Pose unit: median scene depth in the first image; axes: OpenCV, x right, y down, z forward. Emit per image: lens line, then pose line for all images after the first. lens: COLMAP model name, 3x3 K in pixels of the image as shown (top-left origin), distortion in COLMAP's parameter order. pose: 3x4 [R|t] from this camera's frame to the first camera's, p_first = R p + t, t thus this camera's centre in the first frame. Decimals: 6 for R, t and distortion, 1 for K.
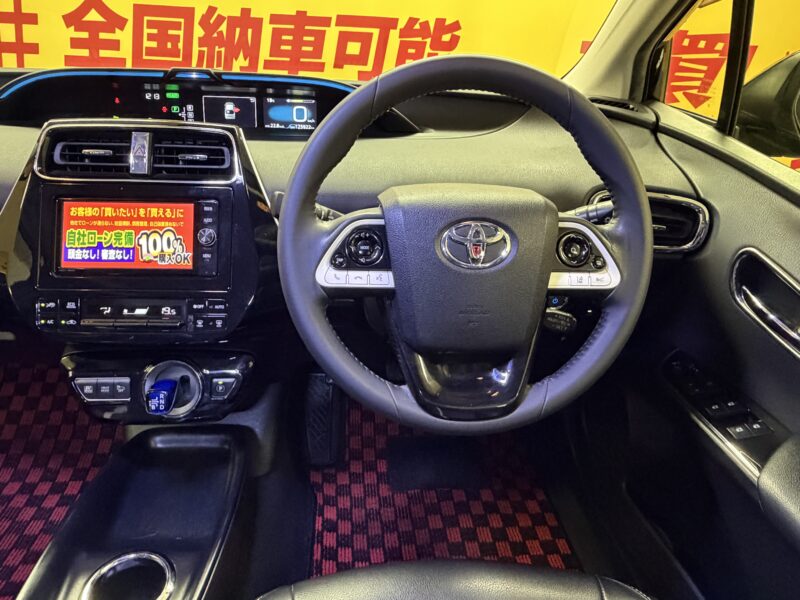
lens RADIAL K [[522.0, 0, 382.1], [0, 522.0, 299.9], [0, 0, 1]] dist [0.007341, 0.000181]
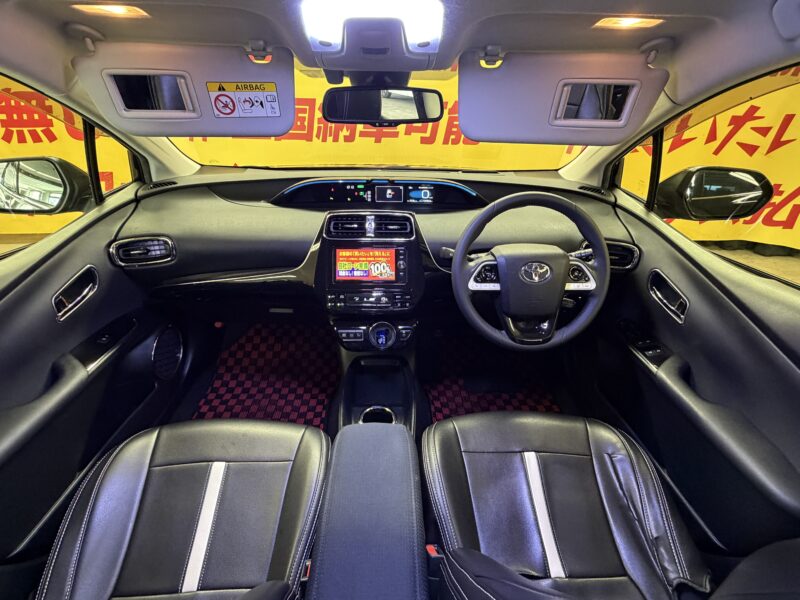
lens RADIAL K [[384.9, 0, 400.0], [0, 384.9, 300.0], [0, 0, 1]] dist [-0.002384, 0.010529]
pose [[0.999209, -0.003939, -0.039569, -0.200514], [0.005503, 0.999205, 0.039484, -0.027198], [0.039382, -0.039670, 0.998436, -0.431225]]
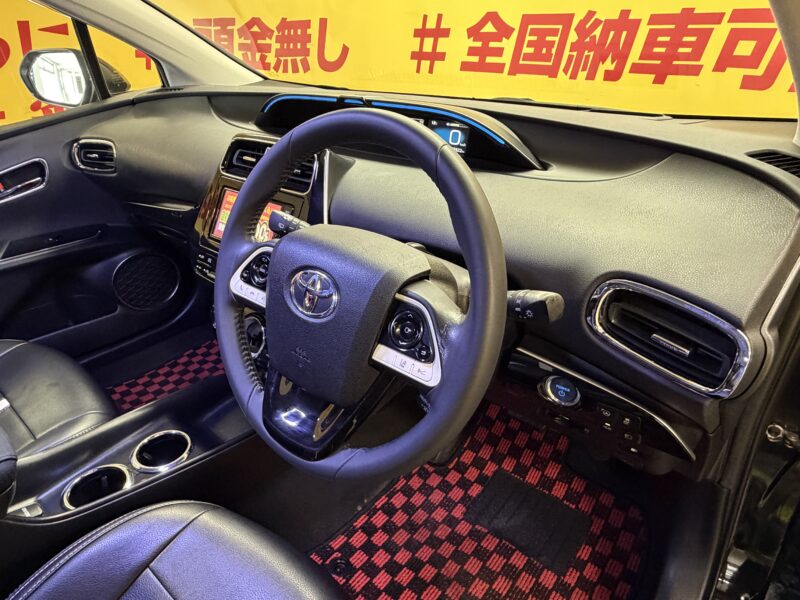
lens RADIAL K [[500.9, 0, 400.0], [0, 500.9, 300.0], [0, 0, 1]] dist [0.002520, 0.000722]
pose [[0.729390, 0.285394, -0.621723, 0.495519], [-0.268190, 0.955364, 0.123913, -0.140765], [0.629336, 0.076359, 0.773373, 0.176964]]
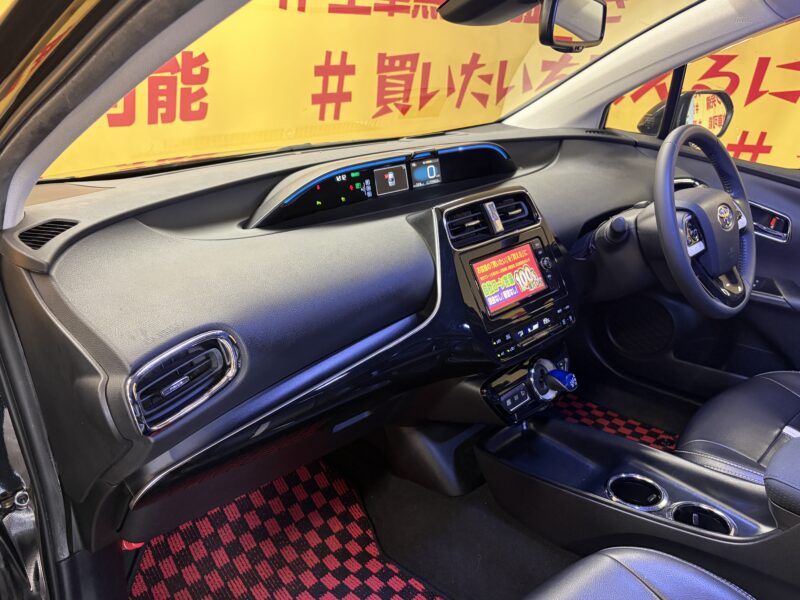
lens RADIAL K [[610.1, 0, 386.5], [0, 610.1, 299.0], [0, 0, 1]] dist [0.048781, -0.000440]
pose [[0.754200, -0.283968, 0.592068, -1.204687], [0.320862, 0.946055, 0.045020, -0.174585], [-0.572914, 0.156018, 0.804629, -0.055910]]
